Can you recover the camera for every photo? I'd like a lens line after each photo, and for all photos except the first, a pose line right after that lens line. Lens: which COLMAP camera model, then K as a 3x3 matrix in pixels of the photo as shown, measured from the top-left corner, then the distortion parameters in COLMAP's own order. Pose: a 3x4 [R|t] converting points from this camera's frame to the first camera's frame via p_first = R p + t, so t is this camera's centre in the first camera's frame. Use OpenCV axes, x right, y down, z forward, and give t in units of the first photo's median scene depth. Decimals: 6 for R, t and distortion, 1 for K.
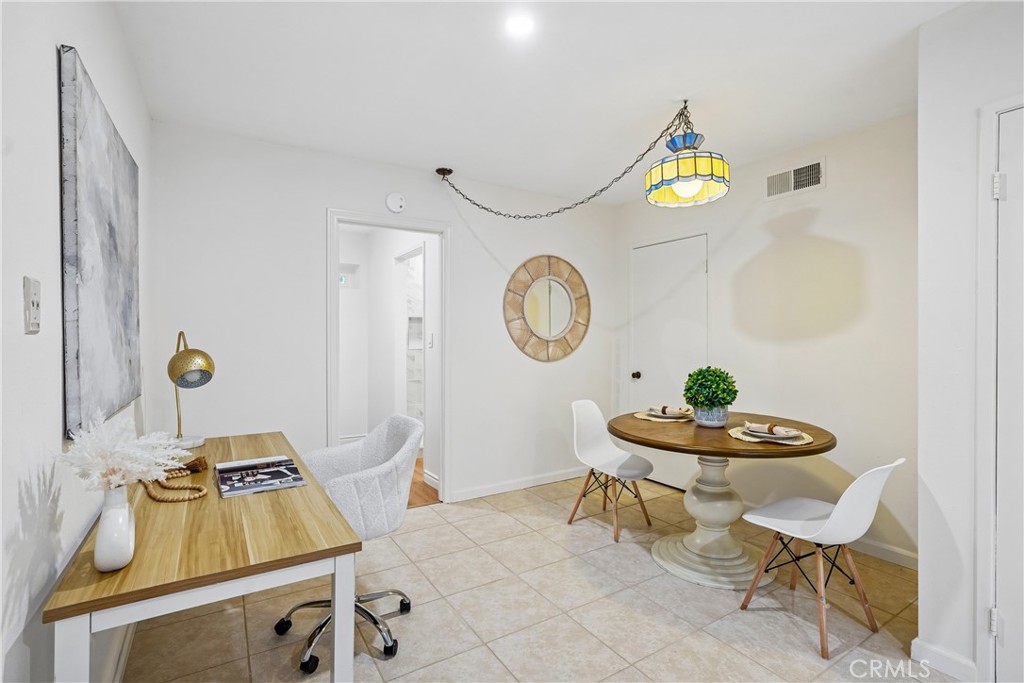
lens RADIAL K [[478.0, 0, 508.7], [0, 478.0, 344.1], [0, 0, 1]] dist [-0.053503, 0.021076]
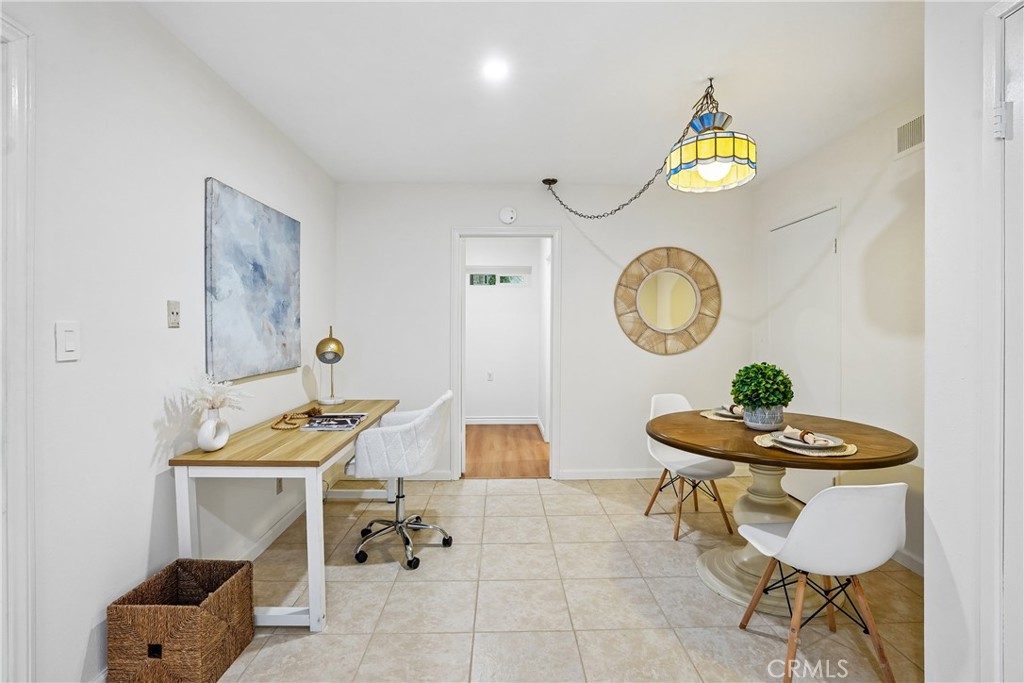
lens RADIAL K [[482.2, 0, 520.5], [0, 482.2, 338.2], [0, 0, 1]] dist [-0.066369, 0.031917]
pose [[0.861419, 0.008451, -0.507825, 0.465201], [-0.007884, 0.999964, 0.003268, 0.001704], [0.507834, 0.001188, 0.861454, -0.006771]]
